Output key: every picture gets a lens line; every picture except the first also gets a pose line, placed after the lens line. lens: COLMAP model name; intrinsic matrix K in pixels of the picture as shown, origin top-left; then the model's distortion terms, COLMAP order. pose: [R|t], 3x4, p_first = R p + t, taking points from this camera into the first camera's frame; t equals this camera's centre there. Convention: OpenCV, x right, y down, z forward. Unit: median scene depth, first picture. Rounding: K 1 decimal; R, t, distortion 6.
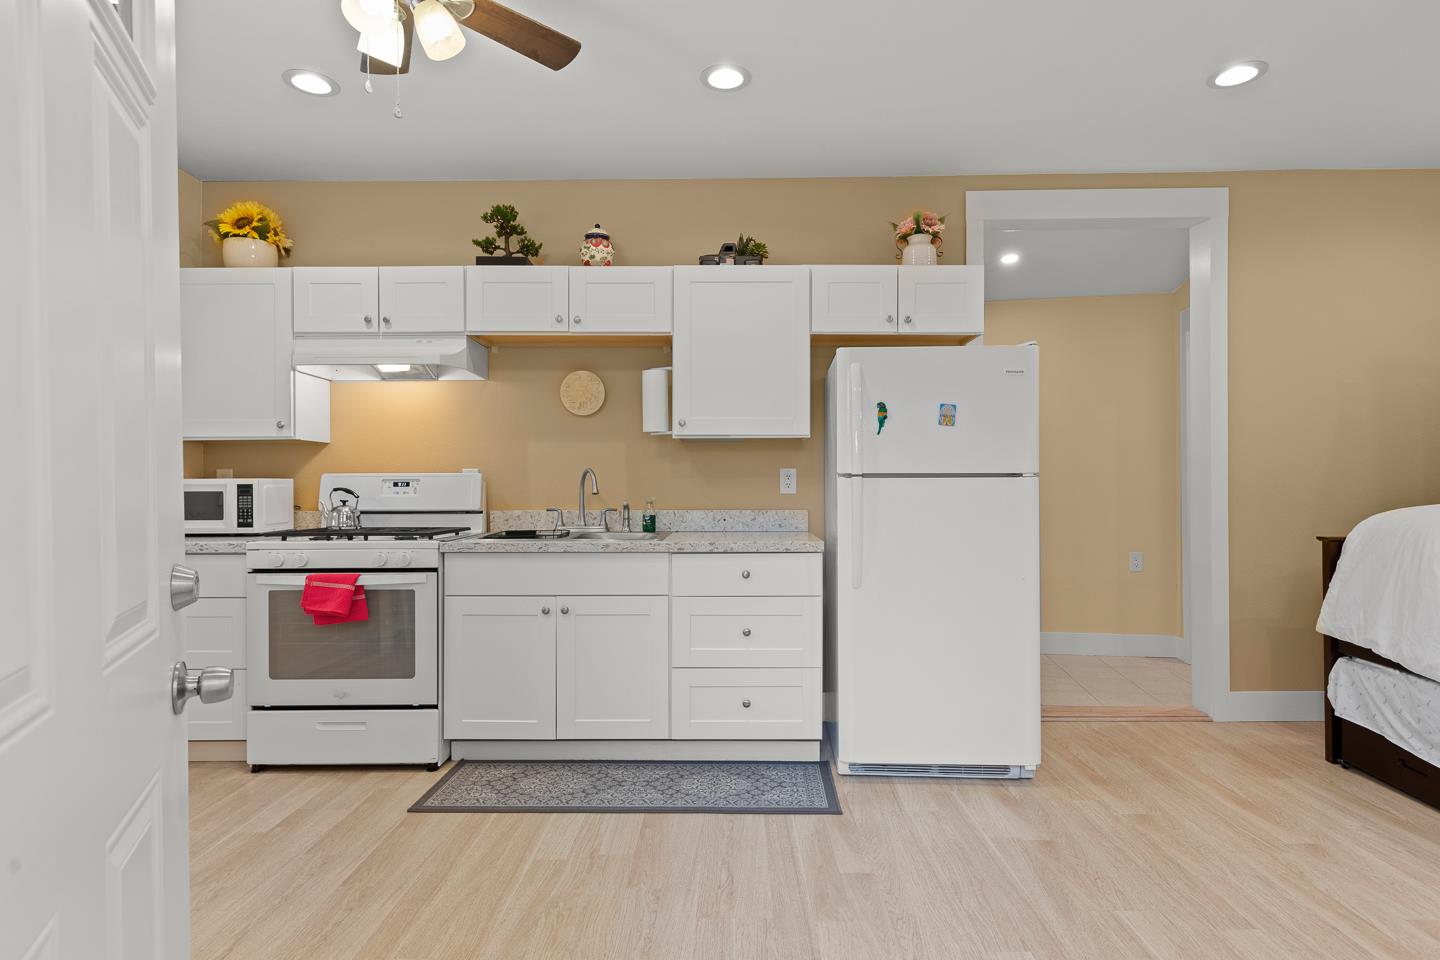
lens RADIAL K [[775.7, 0, 726.1], [0, 775.7, 482.2], [0, 0, 1]] dist [0.006295, 0.003065]
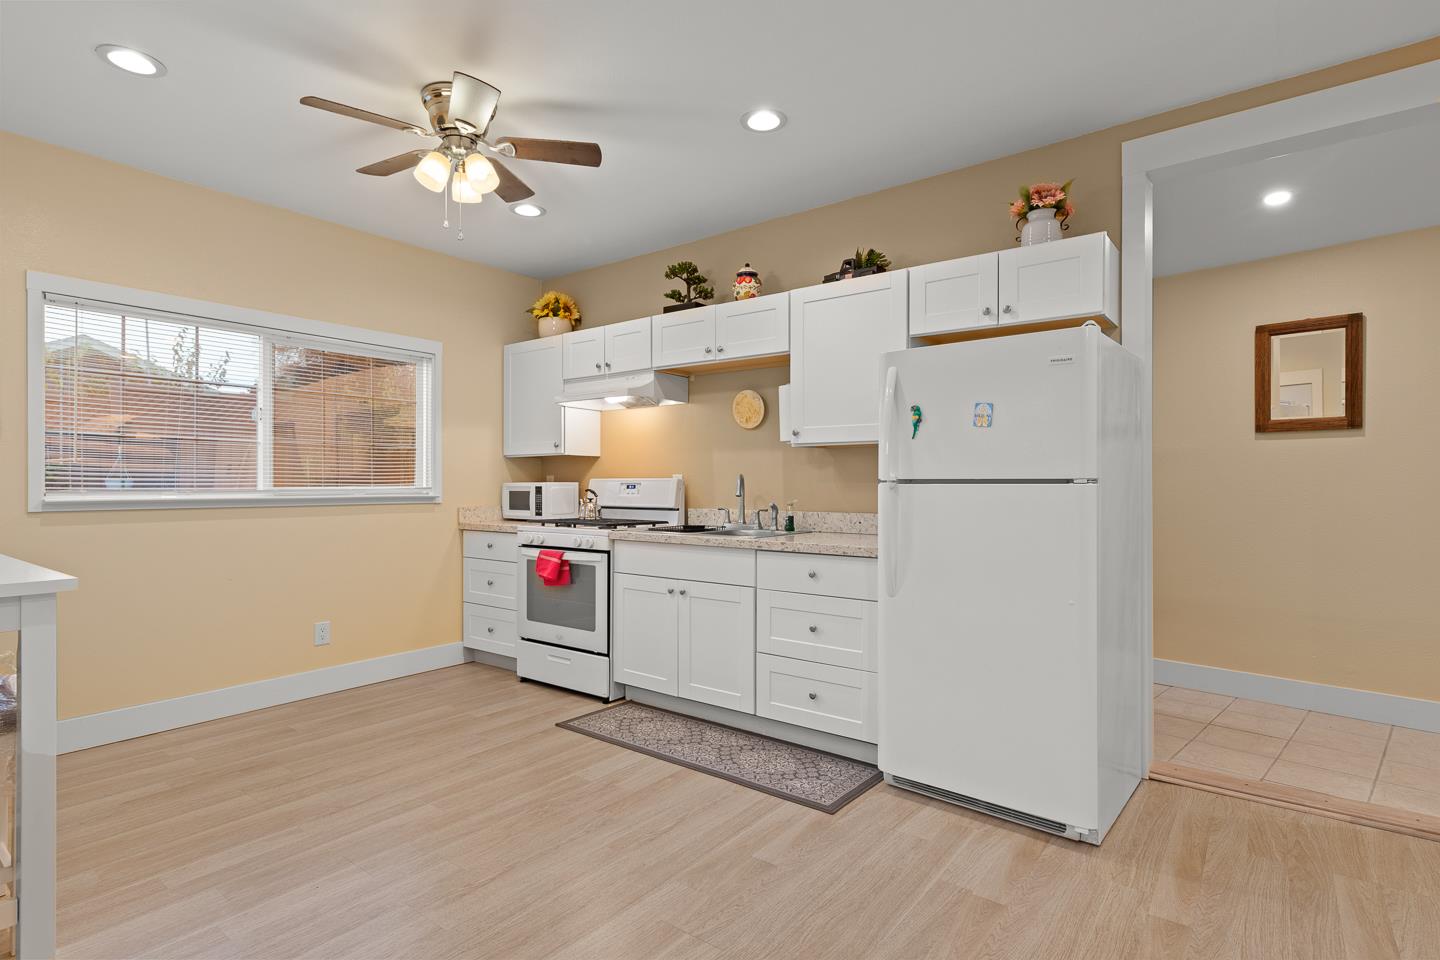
lens RADIAL K [[724.0, 0, 723.1], [0, 724.0, 481.0], [0, 0, 1]] dist [0.009998, -0.000997]
pose [[0.797804, 0.000834, -0.602916, 0.524464], [-0.001139, 0.999999, -0.000125, -0.008456], [0.602915, 0.000787, 0.797805, 0.132798]]
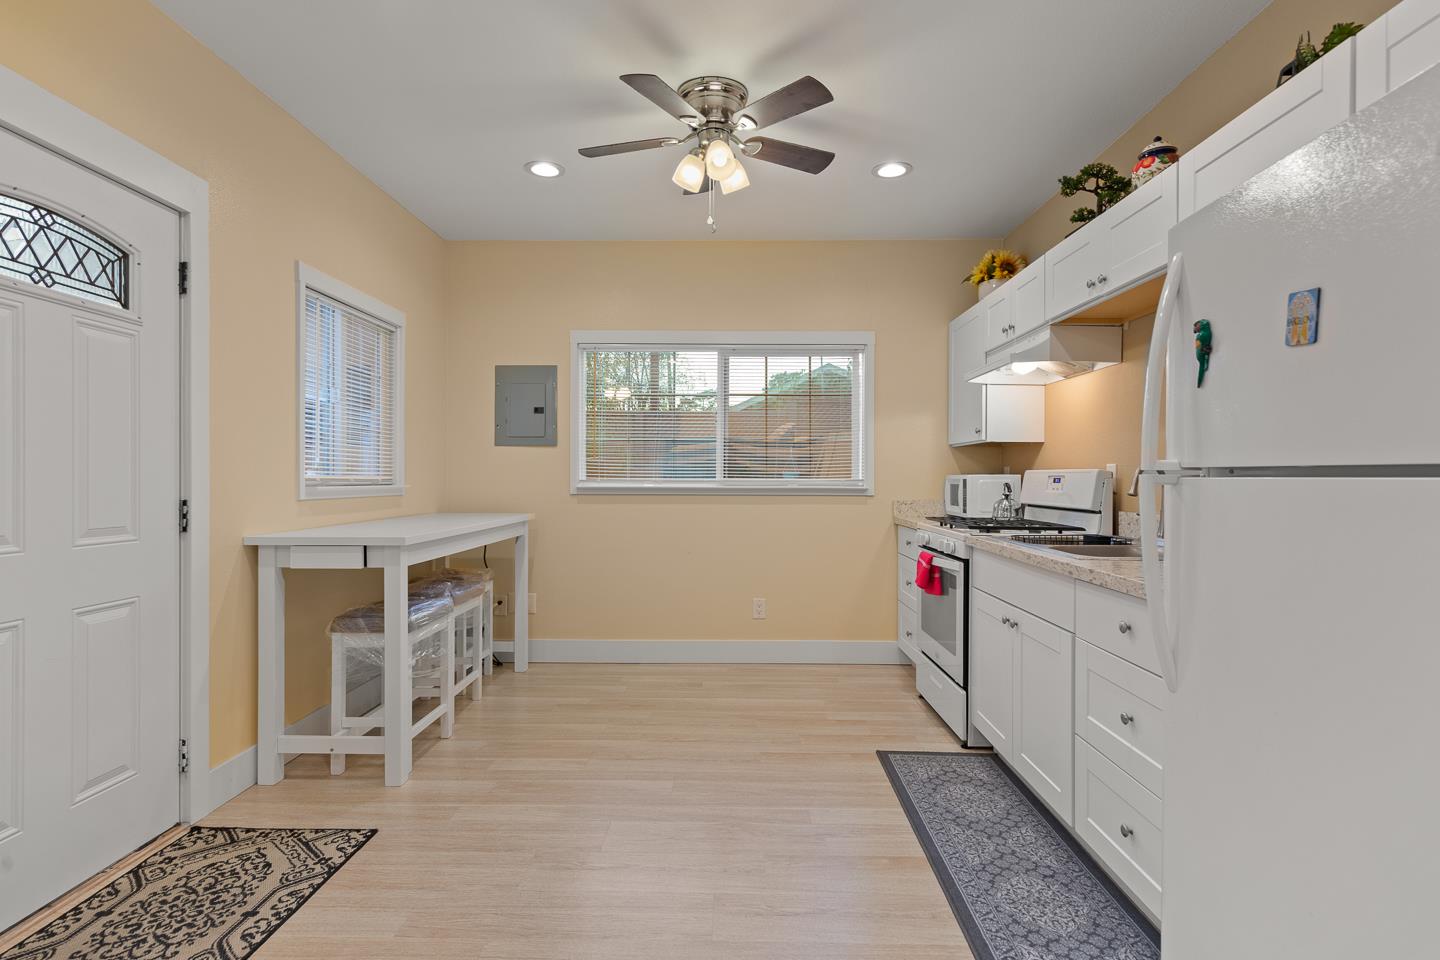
lens RADIAL K [[724.0, 0, 718.7], [0, 724.0, 474.6], [0, 0, 1]] dist [0.009998, -0.000997]
pose [[-0.014835, 0.002075, -0.999888, 0.624221], [-0.000803, 0.999997, 0.002088, -0.007395], [0.999890, 0.000834, -0.014834, 0.671496]]
